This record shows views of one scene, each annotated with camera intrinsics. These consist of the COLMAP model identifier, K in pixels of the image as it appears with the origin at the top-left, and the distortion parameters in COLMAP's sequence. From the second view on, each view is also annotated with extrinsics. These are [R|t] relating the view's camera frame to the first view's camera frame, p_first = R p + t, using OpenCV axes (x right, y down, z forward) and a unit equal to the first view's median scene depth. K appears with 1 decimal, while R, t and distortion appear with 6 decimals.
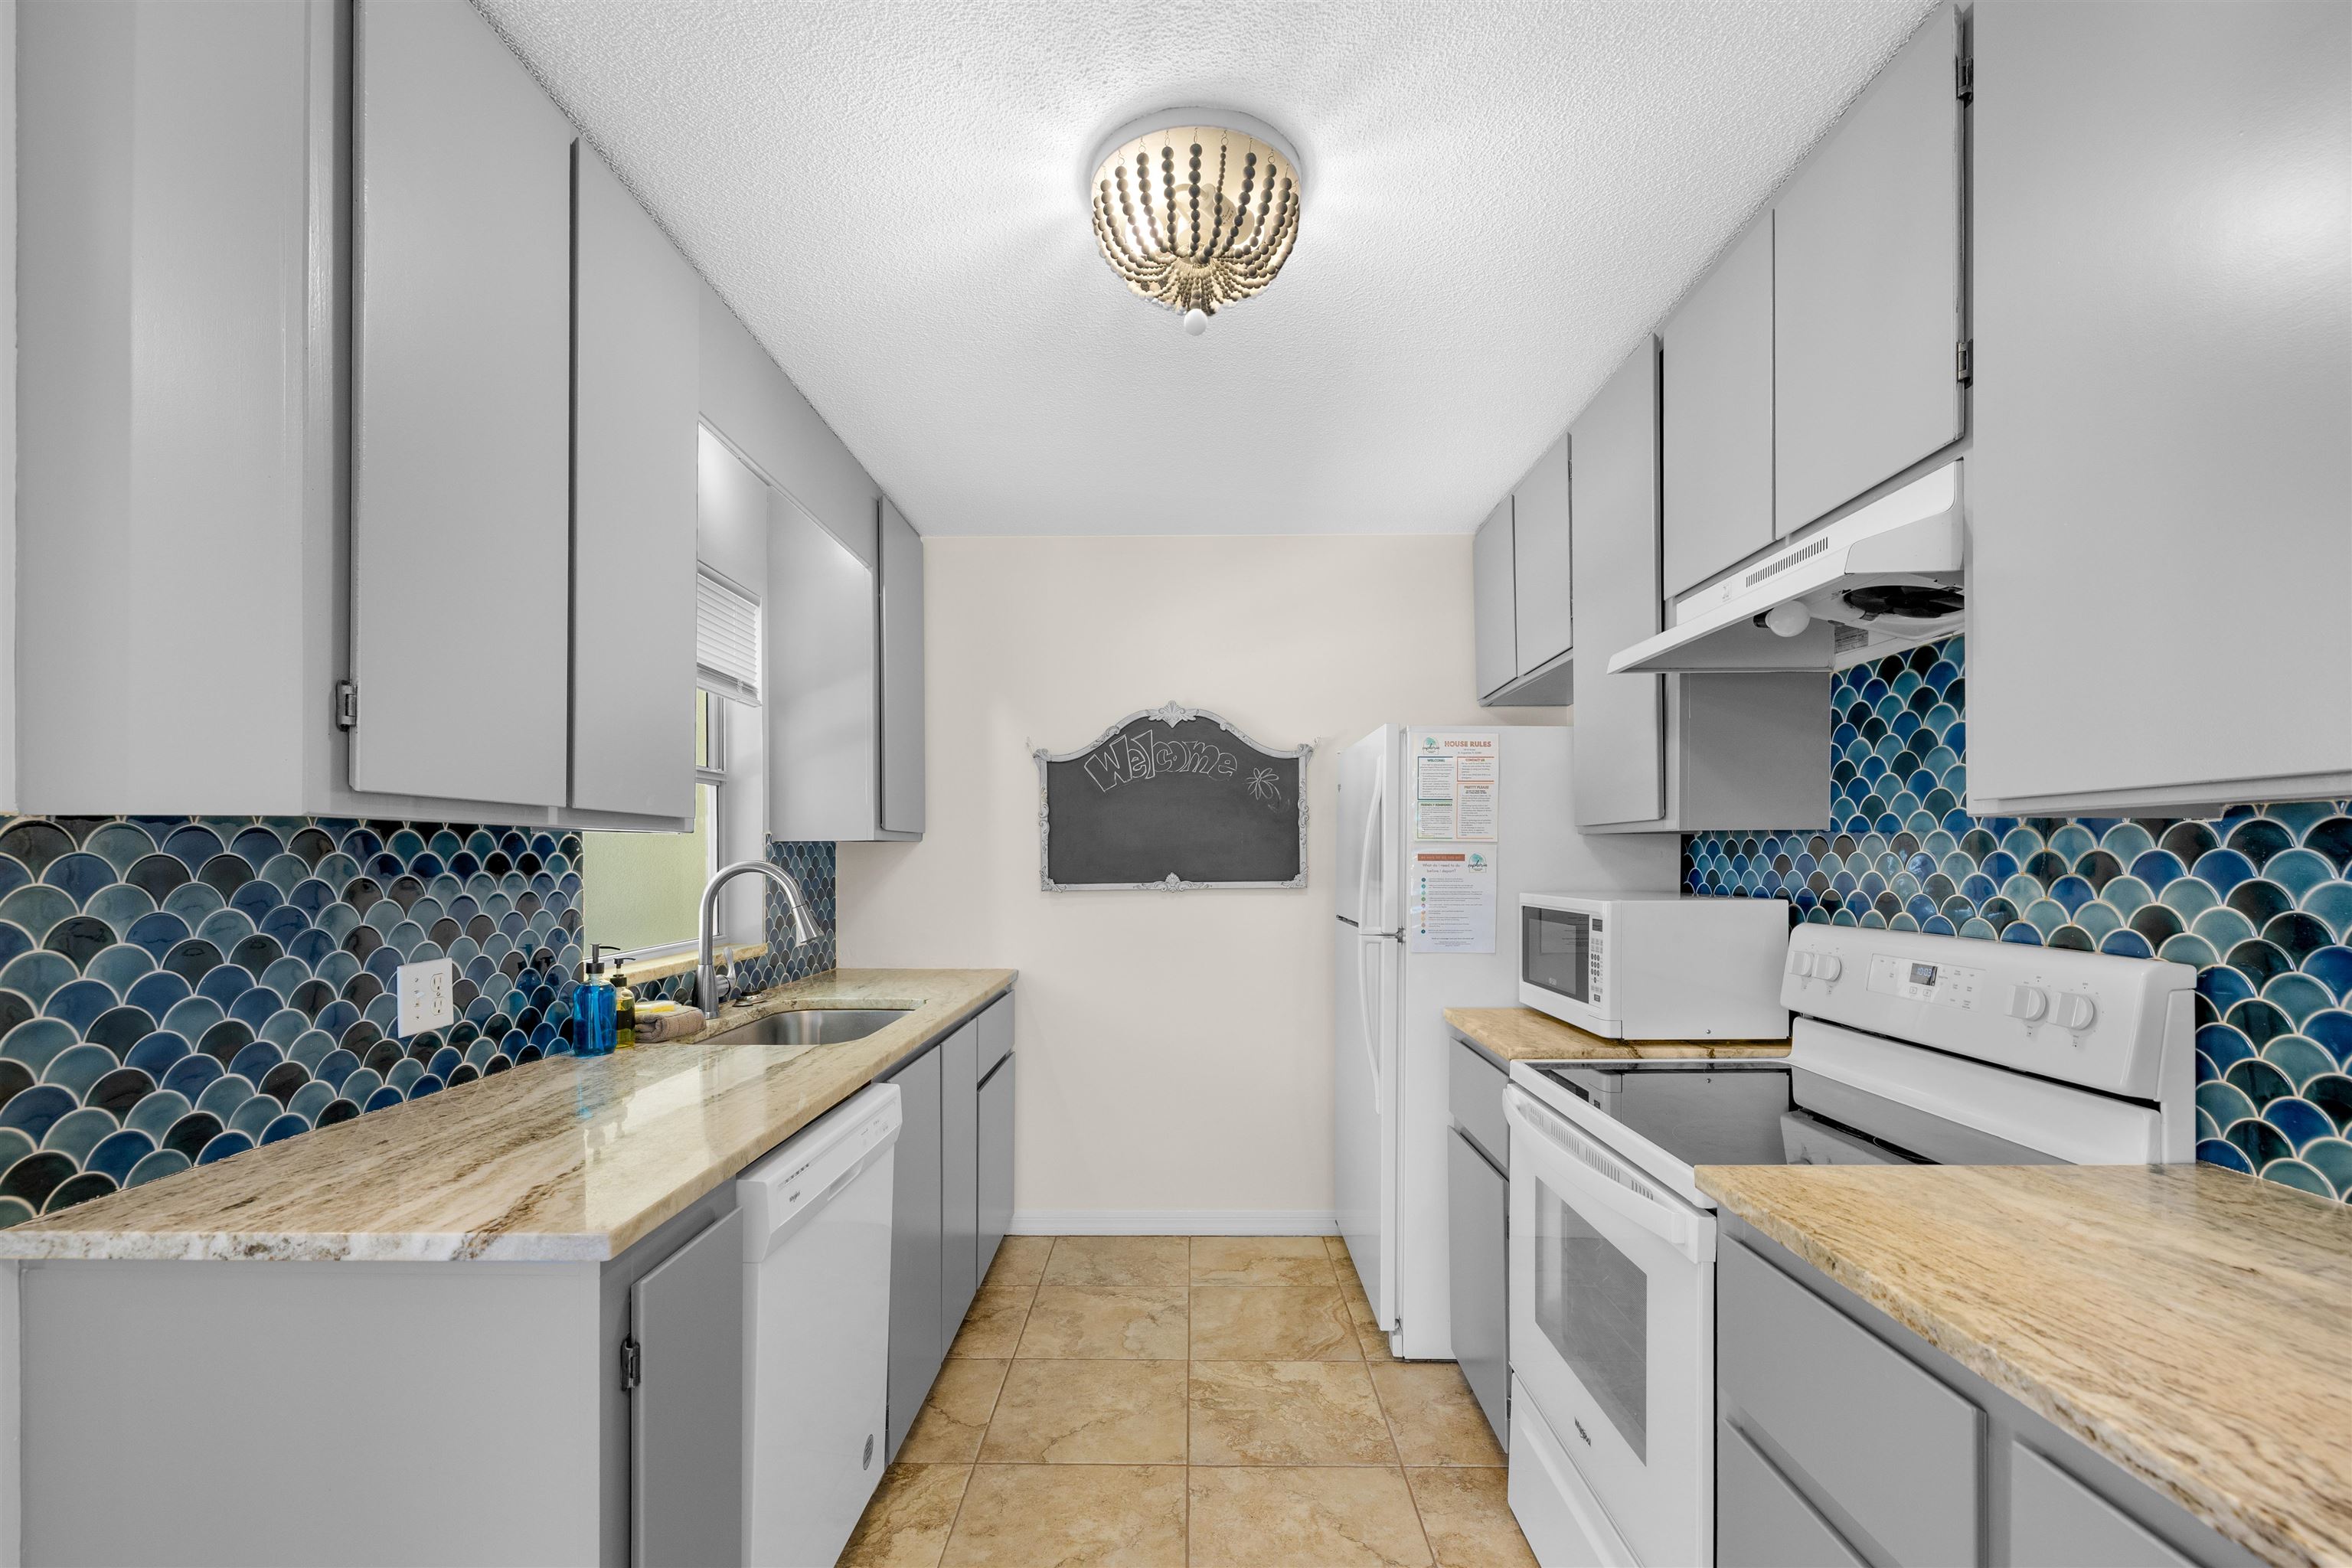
lens RADIAL K [[1008.5, 0, 1193.8], [0, 1008.5, 867.3], [0, 0, 1]] dist [0.002447, -0.000197]
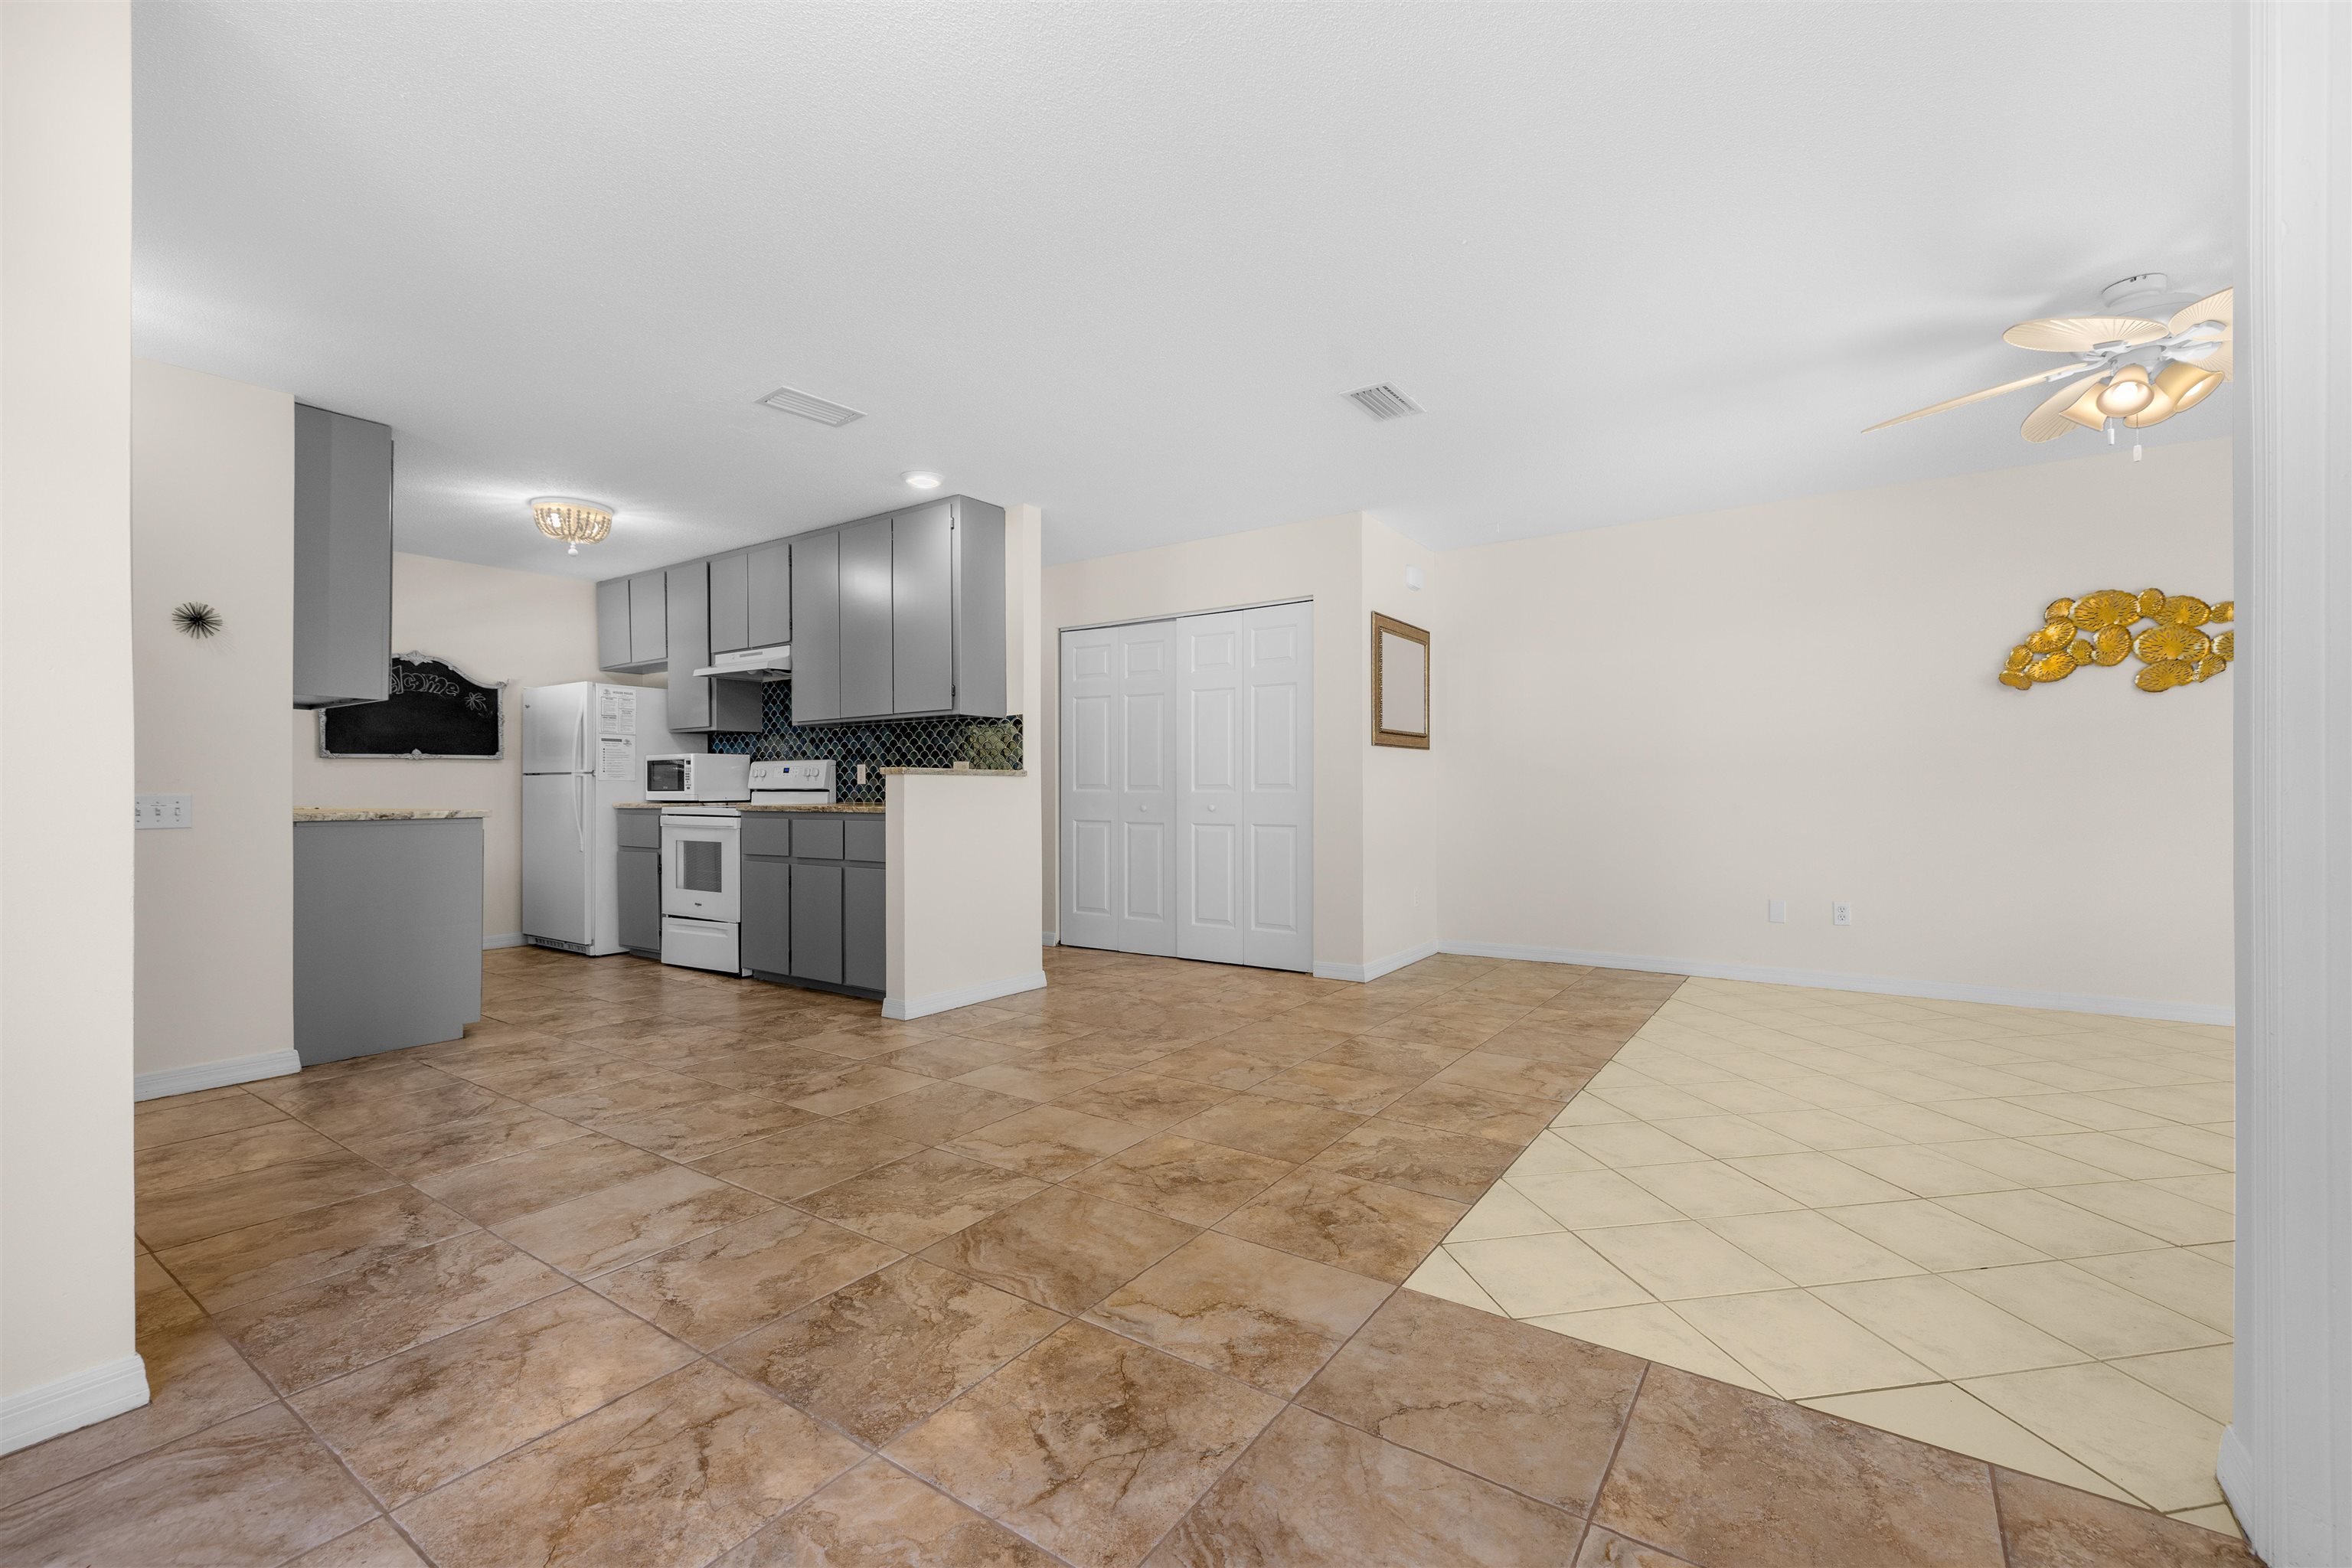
lens RADIAL K [[1008.5, 0, 1178.5], [0, 1008.5, 781.2], [0, 0, 1]] dist [0.002447, -0.000197]
pose [[0.567093, 0.006318, 0.823629, -1.233597], [0.012676, 0.999785, -0.016398, 0.185141], [-0.823556, 0.019739, 0.566892, -1.865816]]
